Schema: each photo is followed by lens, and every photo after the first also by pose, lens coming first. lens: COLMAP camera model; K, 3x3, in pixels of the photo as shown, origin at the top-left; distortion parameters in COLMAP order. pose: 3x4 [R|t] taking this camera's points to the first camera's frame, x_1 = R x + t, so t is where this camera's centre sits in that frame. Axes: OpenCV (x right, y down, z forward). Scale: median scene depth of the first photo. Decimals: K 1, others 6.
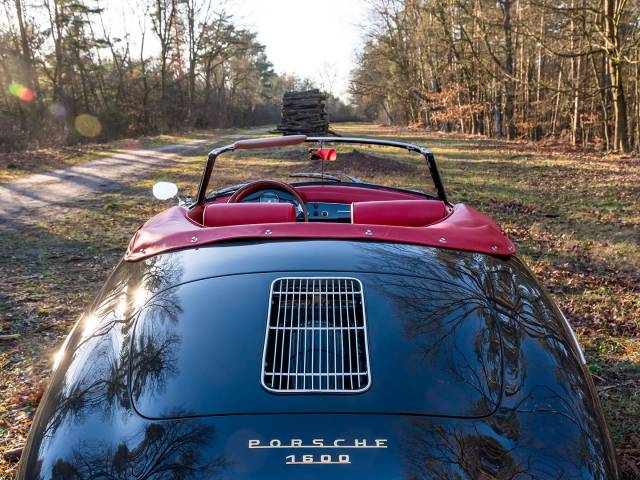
lens RADIAL K [[555.3, 0, 320.0], [0, 555.3, 240.0], [0, 0, 1]] dist [-0.033509, -0.000620]
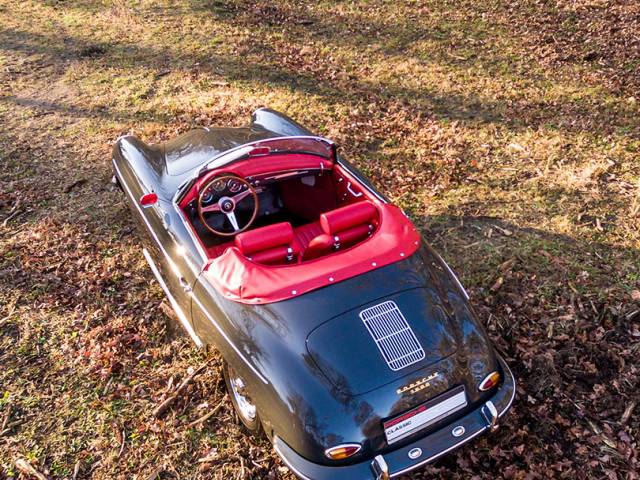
lens RADIAL K [[533.8, 0, 320.0], [0, 533.8, 240.0], [0, 0, 1]] dist [0.003188, 0.000572]
pose [[0.886183, -0.276777, 0.371583, -0.452062], [0.107539, 0.902939, 0.416096, -0.530752], [-0.450683, -0.328777, 0.829934, -0.285968]]
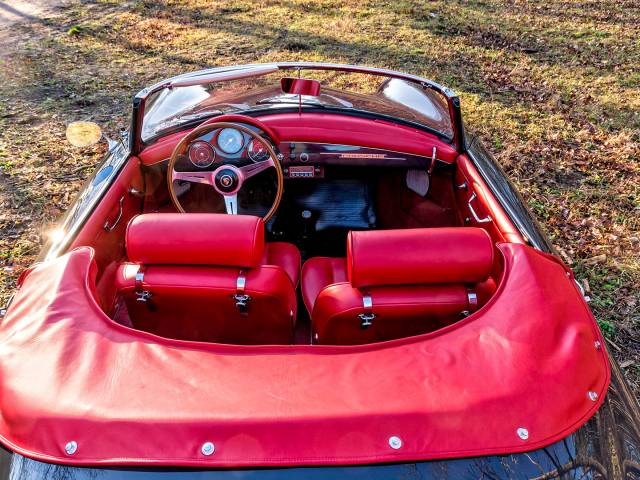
lens RADIAL K [[498.7, 0, 319.7], [0, 498.7, 244.7], [0, 0, 1]] dist [-0.000354, 0.003283]
pose [[0.998913, -0.011982, 0.045049, -0.003233], [-0.004859, 0.934374, 0.356259, -0.205847], [-0.046361, -0.356091, 0.933300, 0.356489]]
